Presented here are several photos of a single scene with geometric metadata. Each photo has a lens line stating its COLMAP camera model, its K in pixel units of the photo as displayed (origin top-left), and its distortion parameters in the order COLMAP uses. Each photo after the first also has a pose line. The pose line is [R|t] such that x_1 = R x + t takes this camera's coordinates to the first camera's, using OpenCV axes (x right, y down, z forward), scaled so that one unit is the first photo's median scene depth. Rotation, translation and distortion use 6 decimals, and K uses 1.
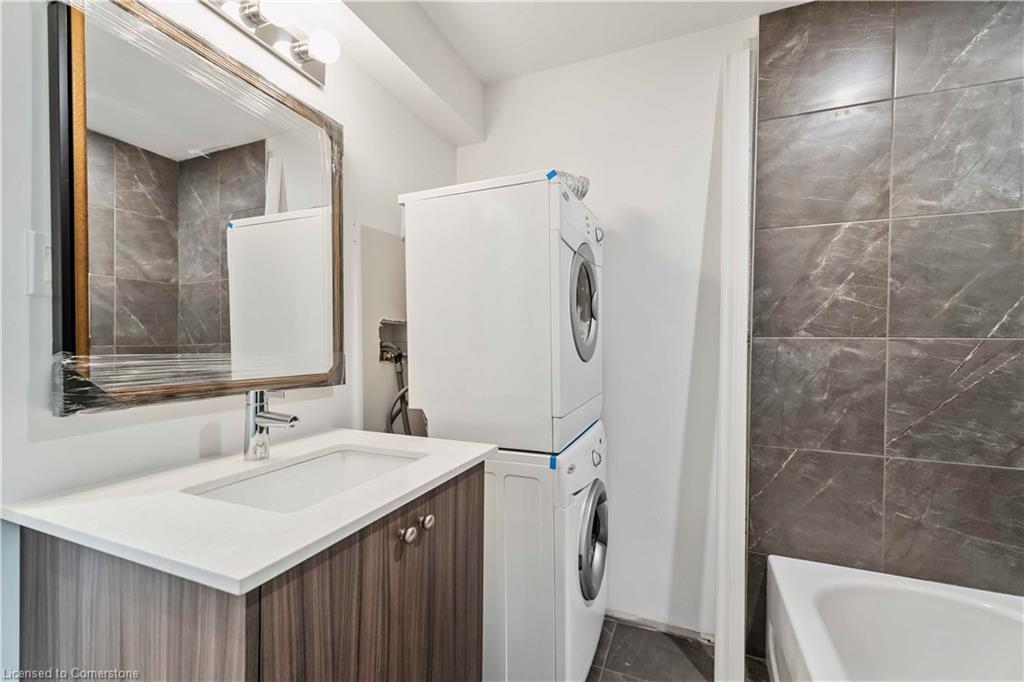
lens RADIAL K [[432.5, 0, 516.0], [0, 432.5, 343.8], [0, 0, 1]] dist [0.004456, 0.000009]
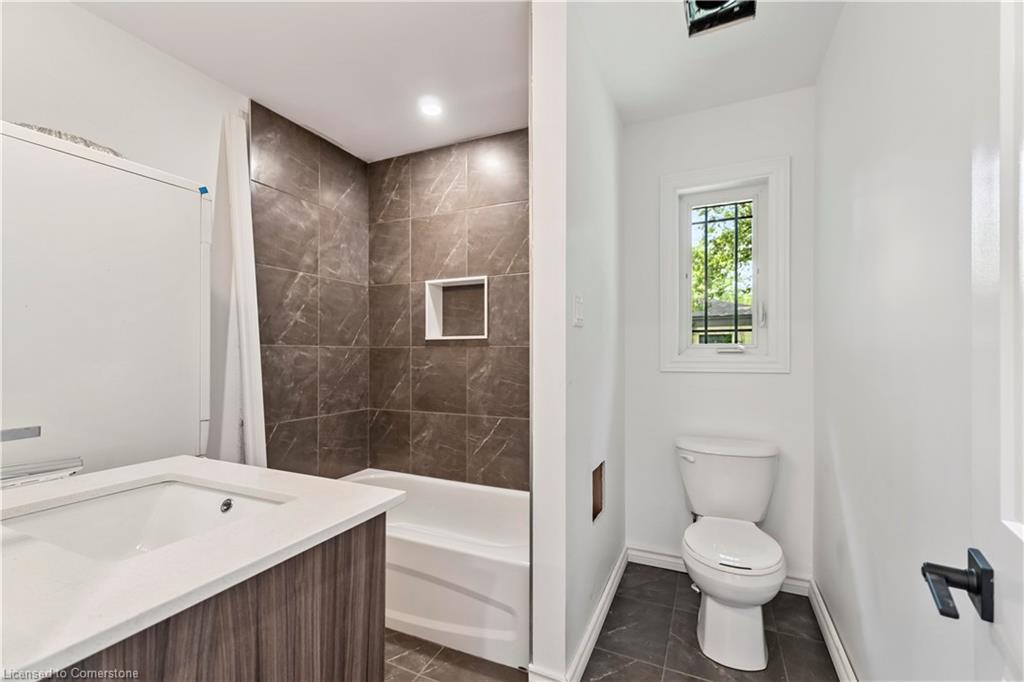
lens RADIAL K [[432.5, 0, 516.0], [0, 432.5, 343.8], [0, 0, 1]] dist [0.004456, 0.000009]
pose [[0.029750, 0.011026, 0.999497, -0.796233], [-0.000882, 0.999939, -0.011005, -0.004273], [-0.999557, -0.000554, 0.029758, 0.179408]]
